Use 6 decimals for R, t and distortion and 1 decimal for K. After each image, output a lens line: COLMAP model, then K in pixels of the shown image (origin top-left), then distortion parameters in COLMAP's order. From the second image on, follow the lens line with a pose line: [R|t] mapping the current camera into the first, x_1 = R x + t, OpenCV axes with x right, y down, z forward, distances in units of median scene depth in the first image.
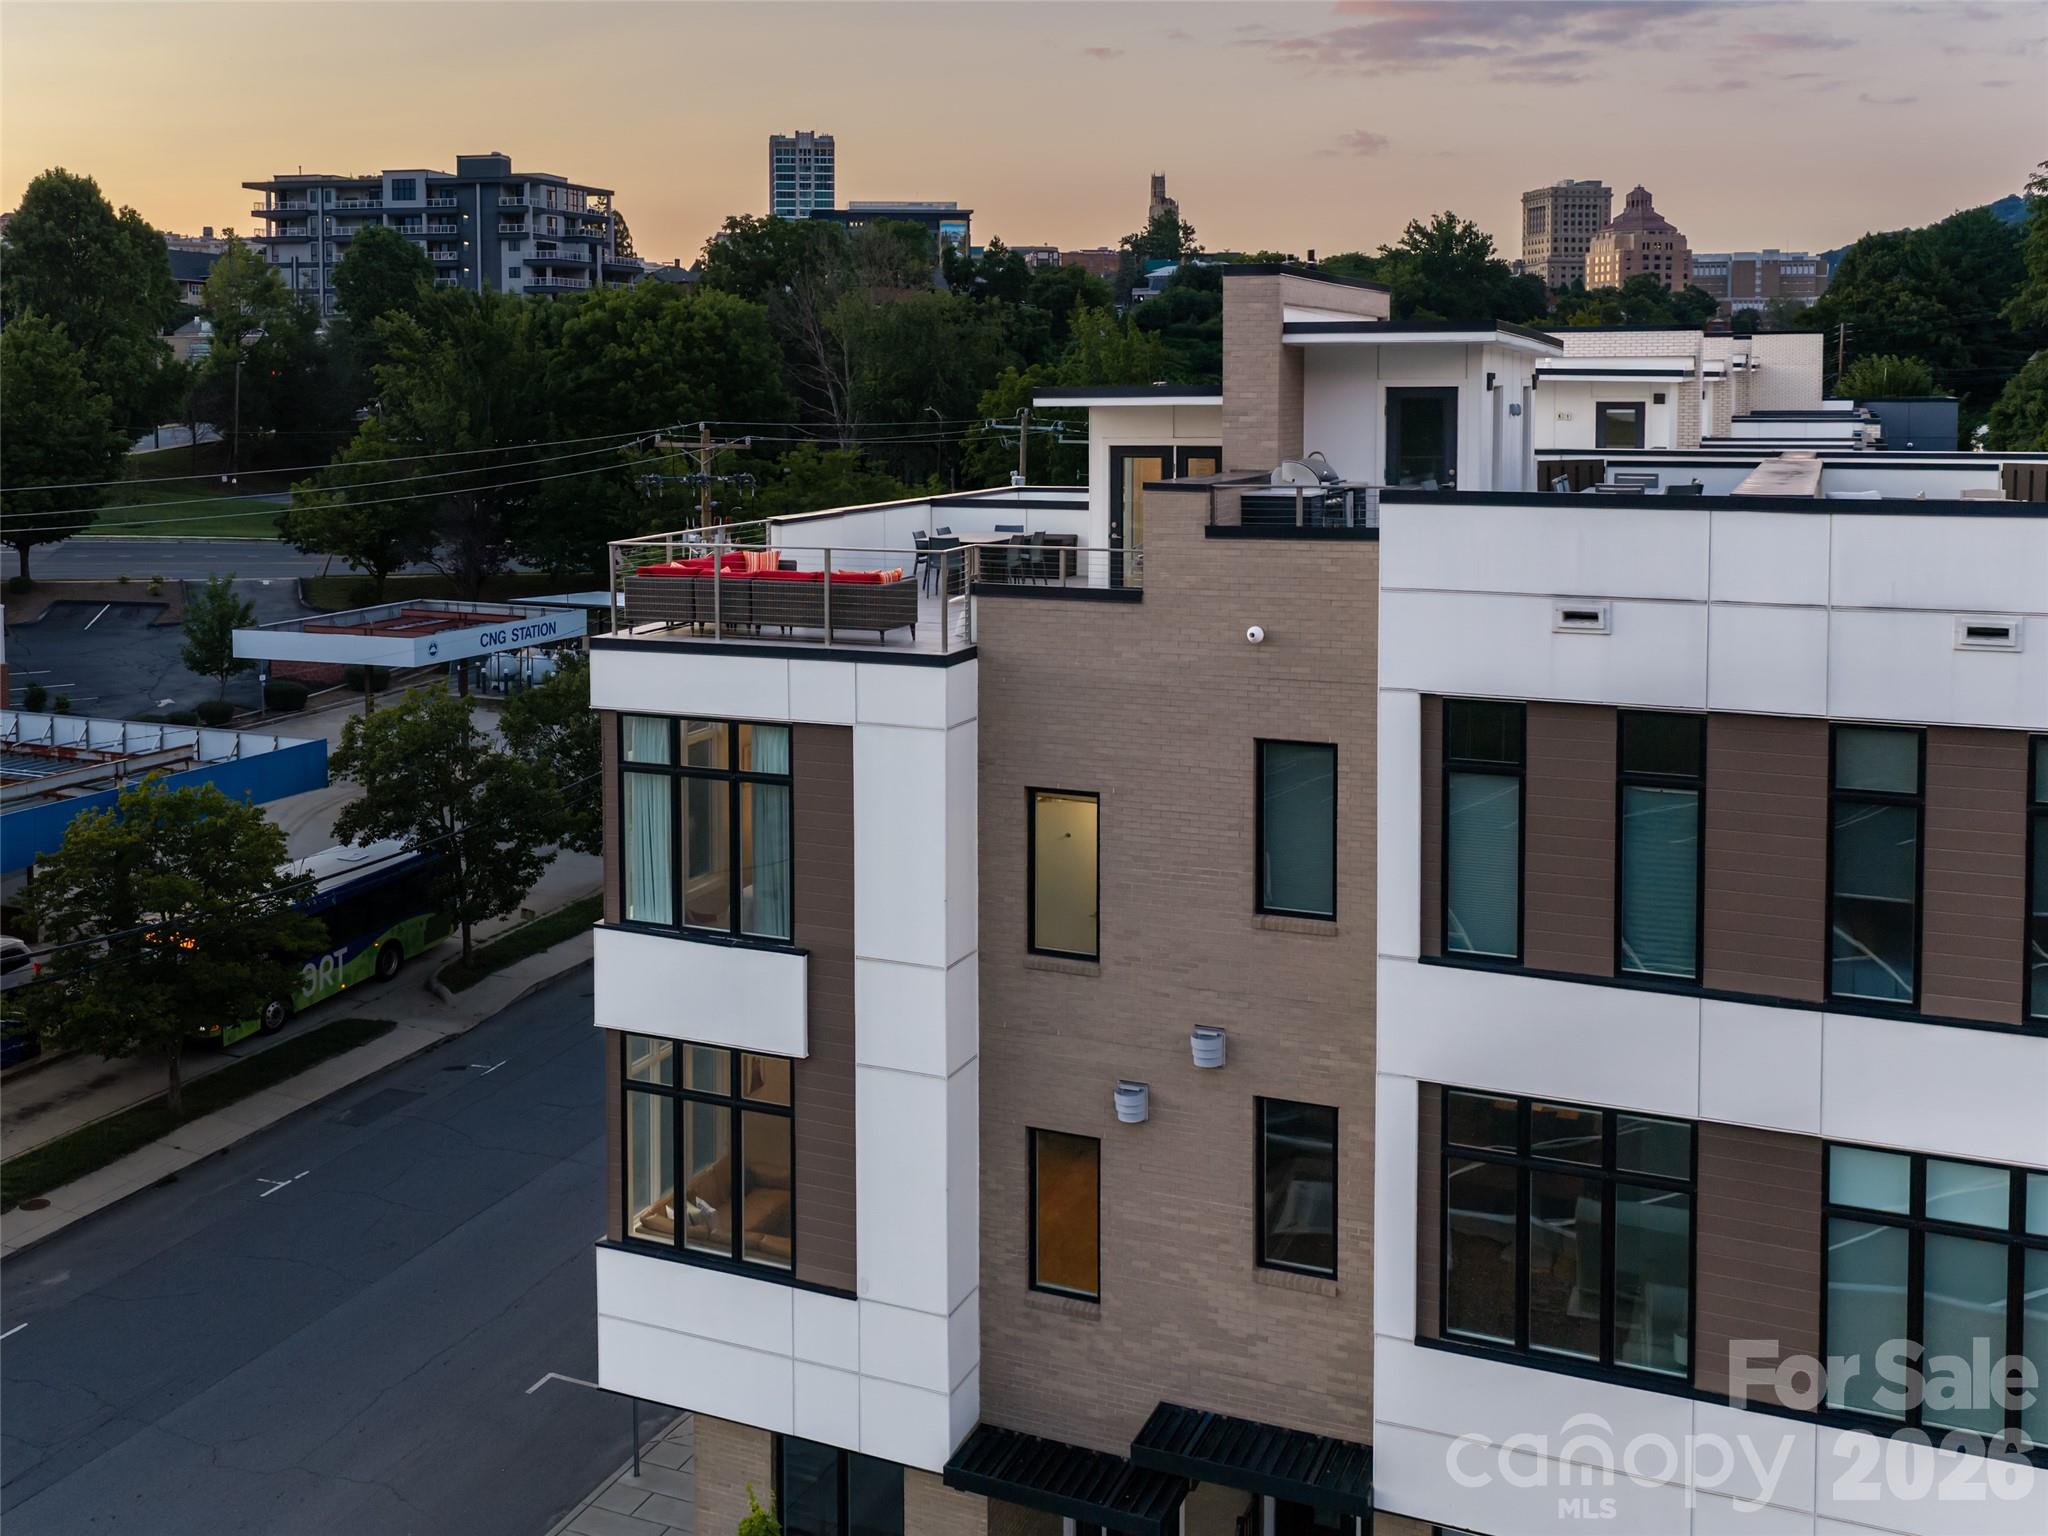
lens RADIAL K [[2003.1, 0, 899.1], [0, 2003.1, 665.6], [0, 0, 1]] dist [-0.000178, -0.005504]
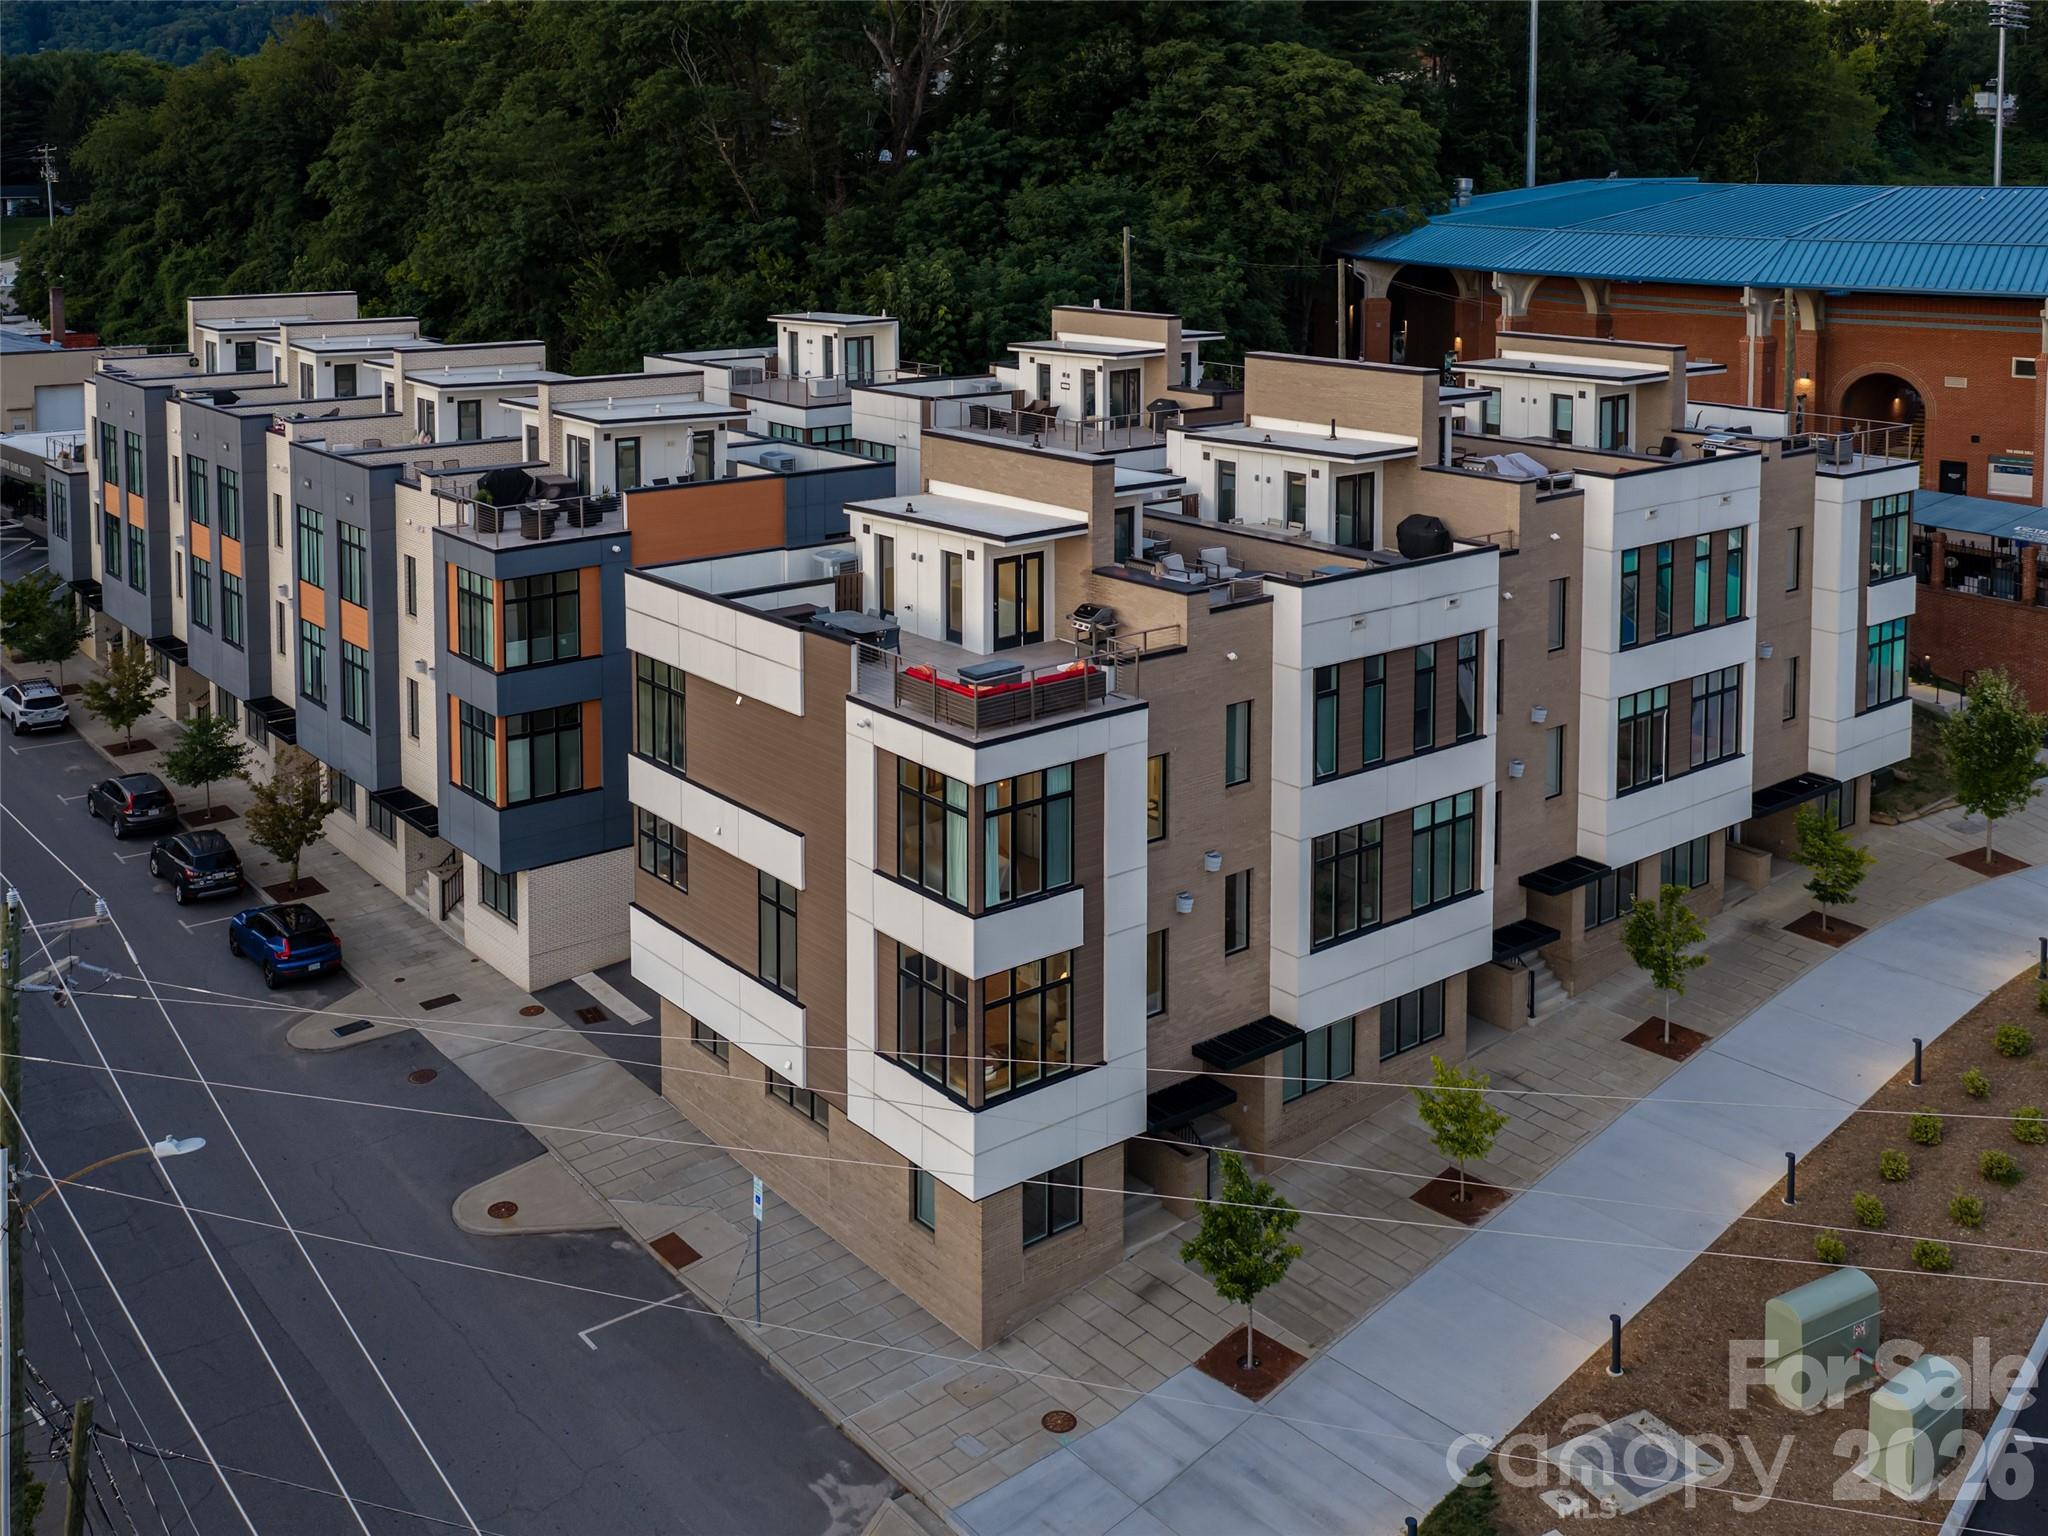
lens RADIAL K [[1840.4, 0, 1071.2], [0, 1840.4, 548.0], [0, 0, 1]] dist [-0.002589, -0.007006]
pose [[0.423465, -0.159476, 0.891765, -0.252331], [0.110288, 0.986137, 0.123981, -0.061228], [-0.899174, 0.045849, 0.435182, 0.051280]]
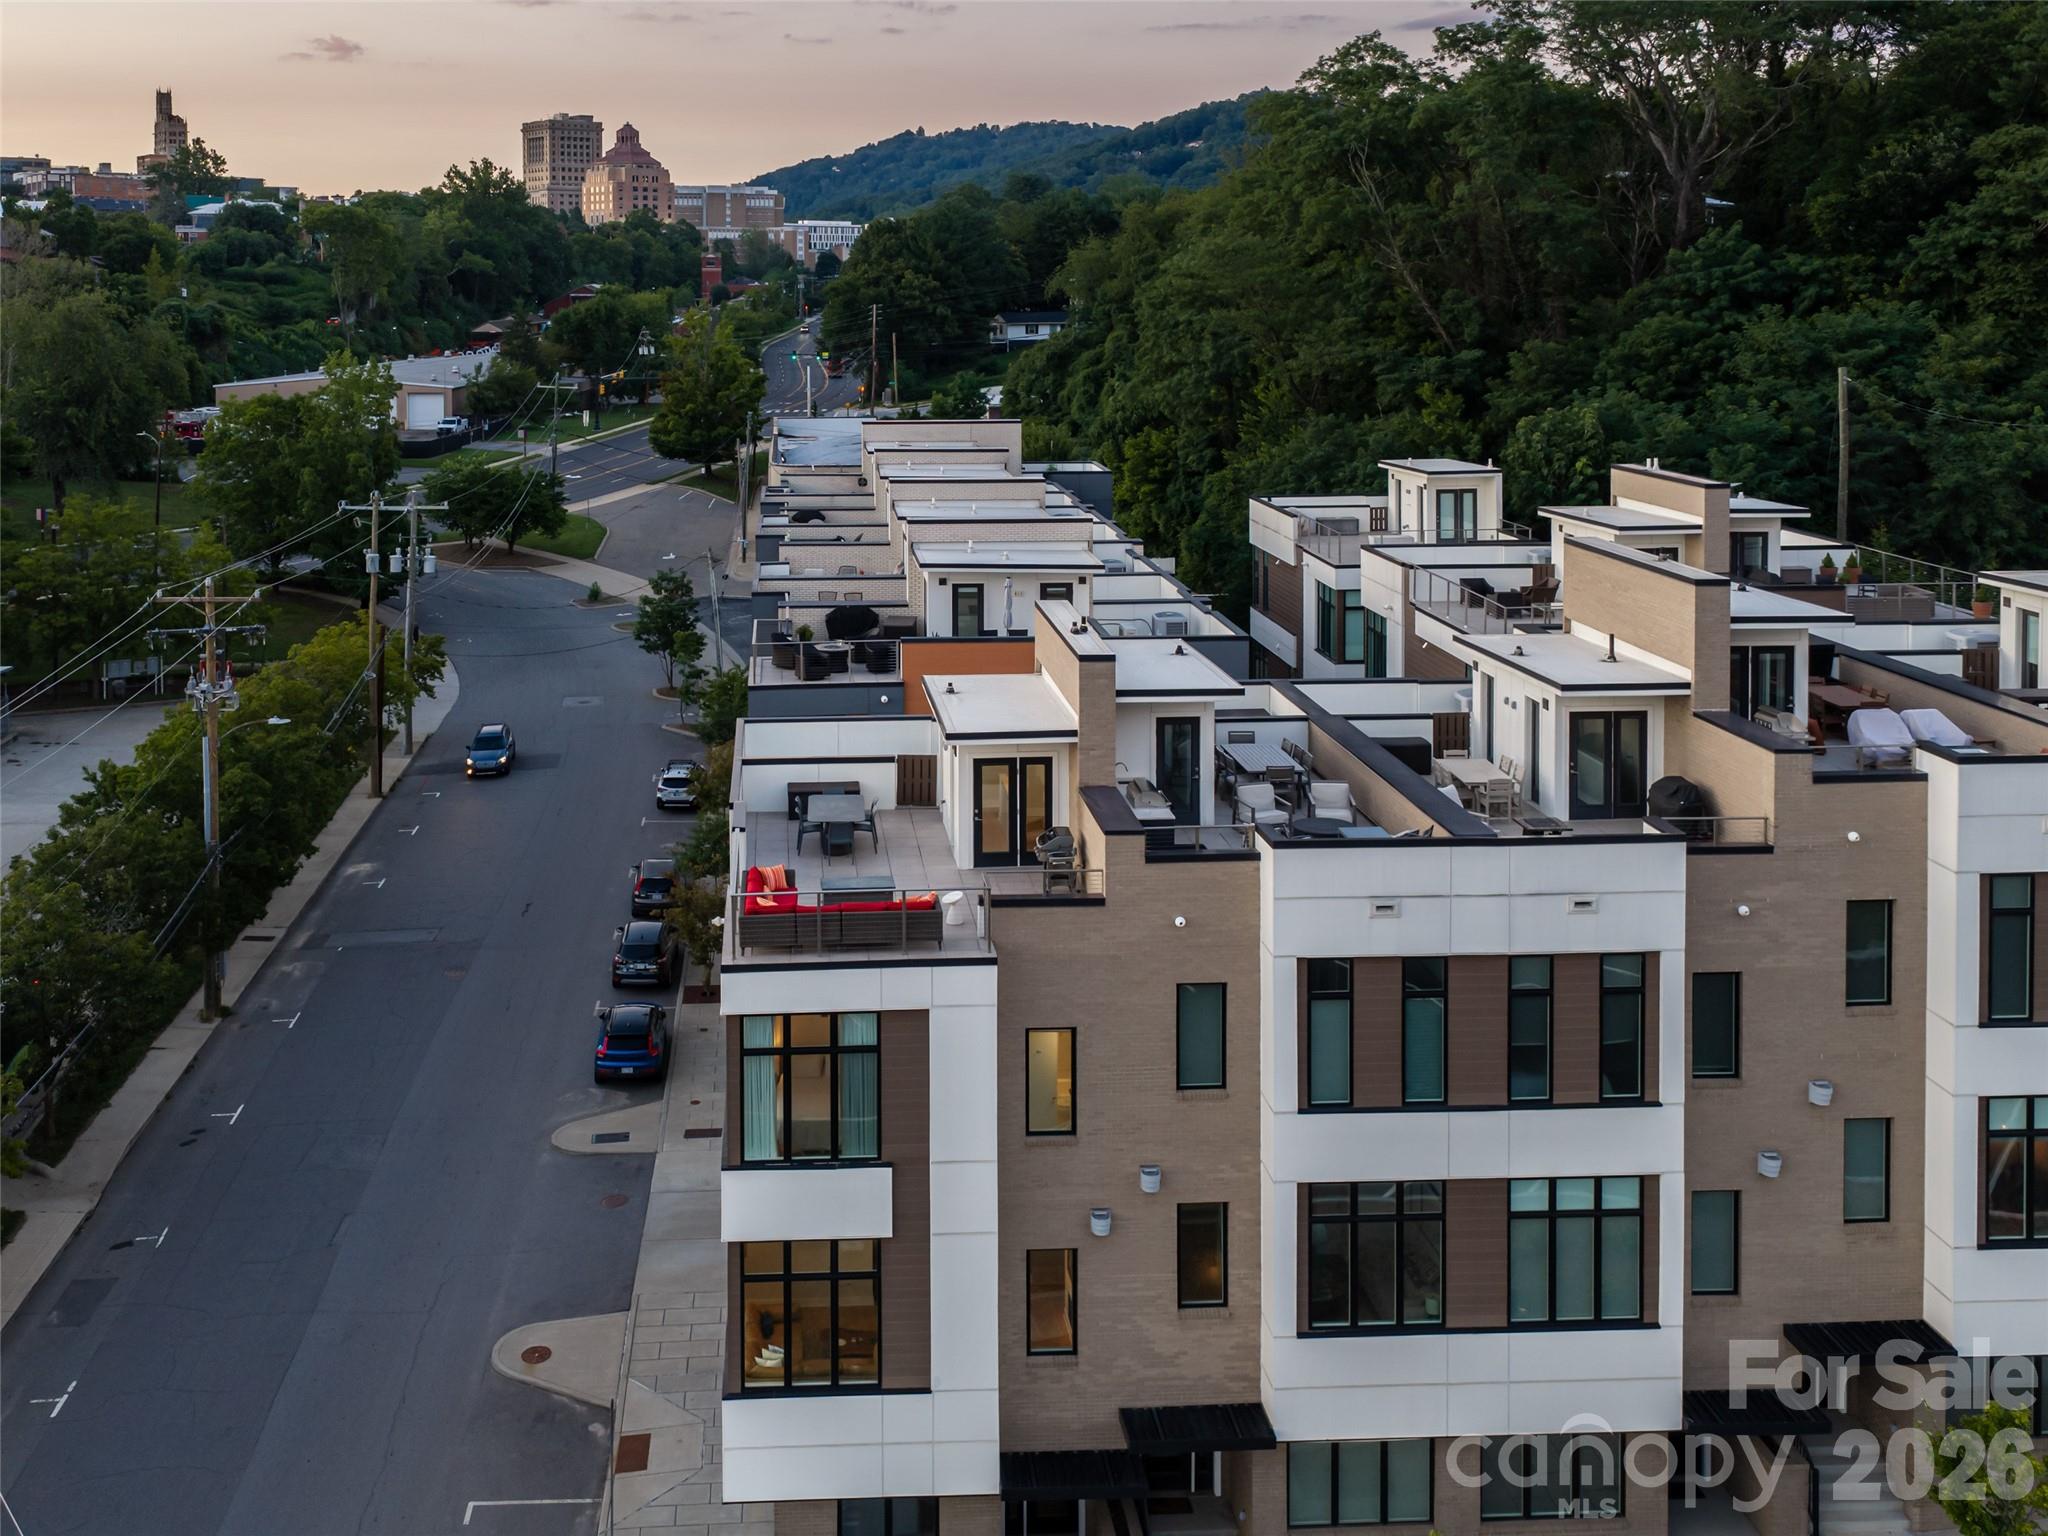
lens RADIAL K [[1954.8, 0, 967.1], [0, 1954.8, 590.4], [0, 0, 1]] dist [0.019560, -0.037802]
pose [[0.867852, -0.055956, 0.493662, -0.118224], [0.052118, 0.998408, 0.021546, -0.052403], [-0.494082, 0.007030, 0.869387, -0.045797]]
